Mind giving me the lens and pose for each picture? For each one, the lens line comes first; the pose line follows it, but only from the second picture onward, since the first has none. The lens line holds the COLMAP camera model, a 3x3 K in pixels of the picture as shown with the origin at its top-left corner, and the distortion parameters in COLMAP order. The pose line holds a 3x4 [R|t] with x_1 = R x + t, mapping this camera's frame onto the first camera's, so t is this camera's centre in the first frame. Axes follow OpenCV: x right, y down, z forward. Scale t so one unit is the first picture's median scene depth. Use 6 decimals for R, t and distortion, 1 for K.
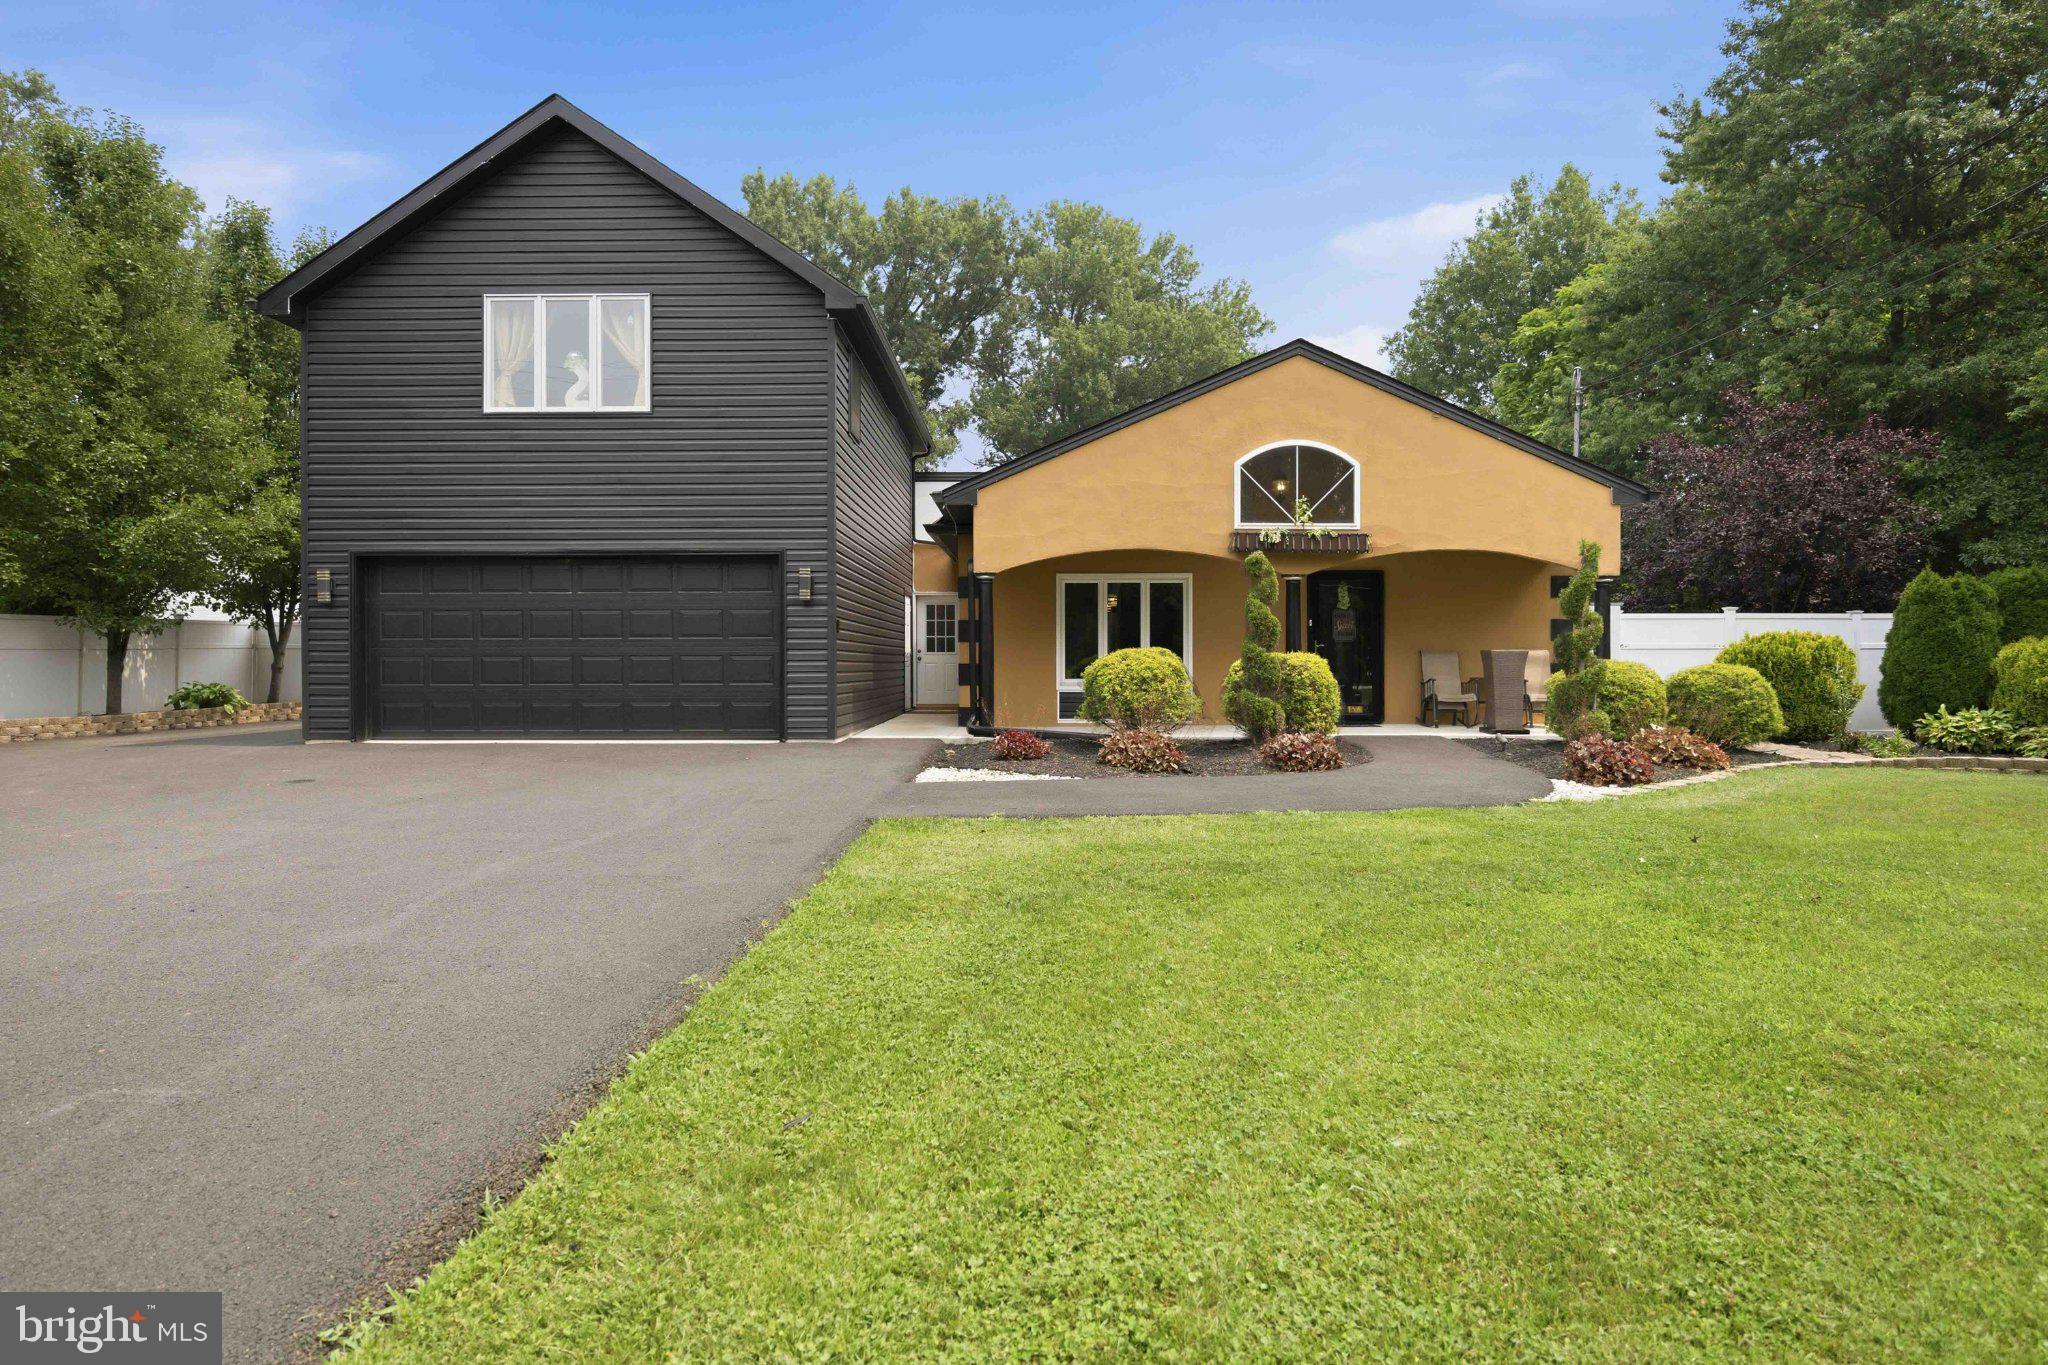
lens RADIAL K [[1051.8, 0, 1018.0], [0, 1051.8, 666.2], [0, 0, 1]] dist [-0.007194, -0.000776]
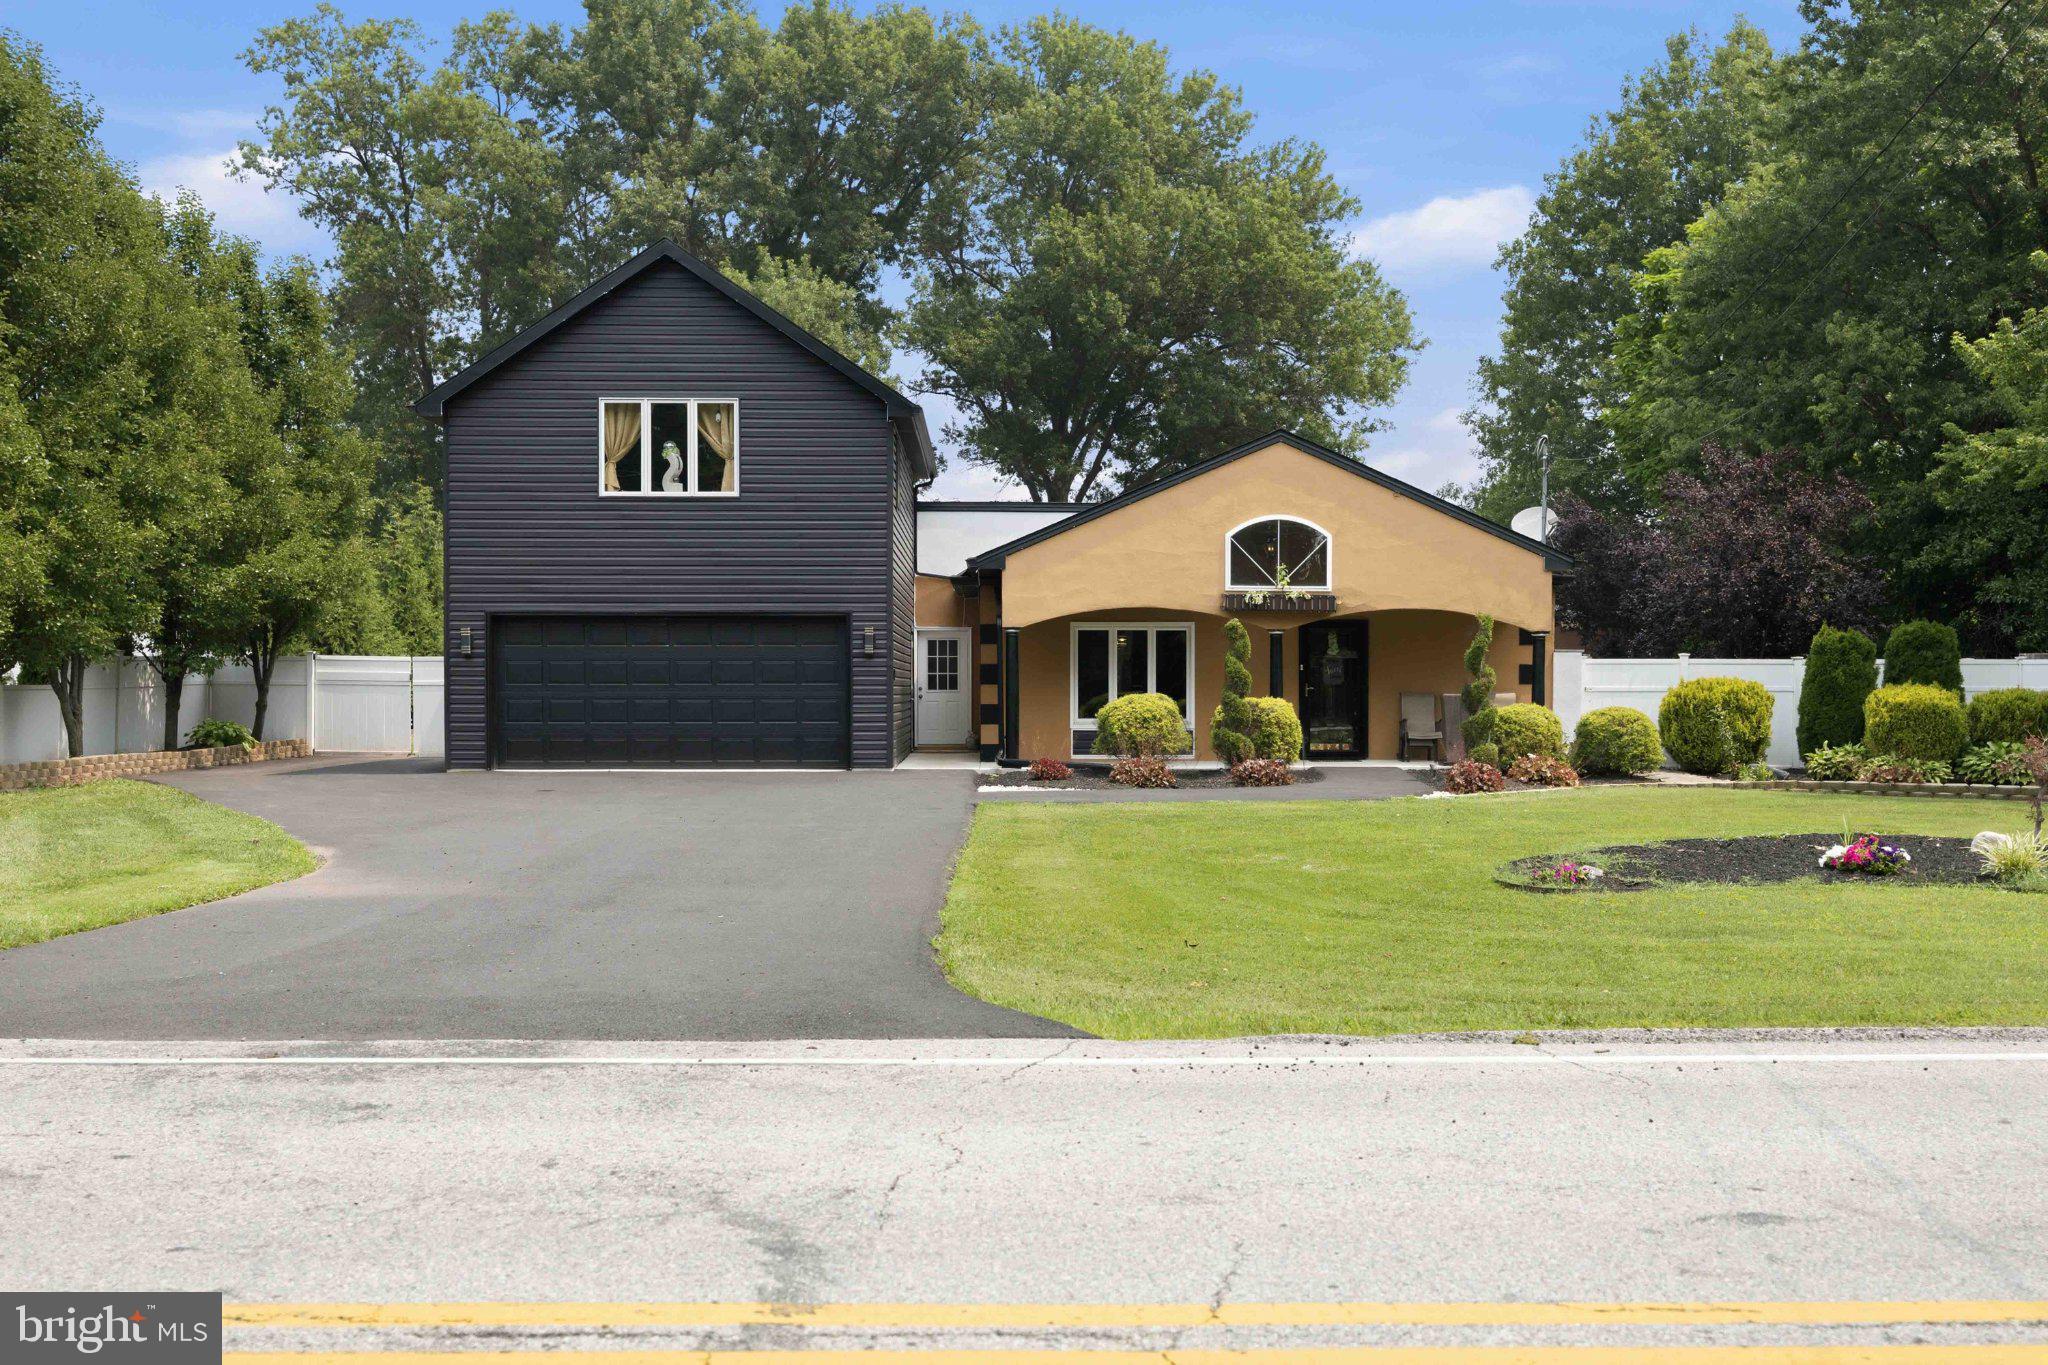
lens RADIAL K [[1959.2, 0, 1024.0], [0, 1959.2, 682.5], [0, 0, 1]] dist [-0.006217, -0.003736]
pose [[0.999311, 0.001569, 0.037078, -0.098653], [-0.001372, 0.999985, -0.005335, -0.016199], [-0.037086, 0.005281, 0.999298, -1.166811]]
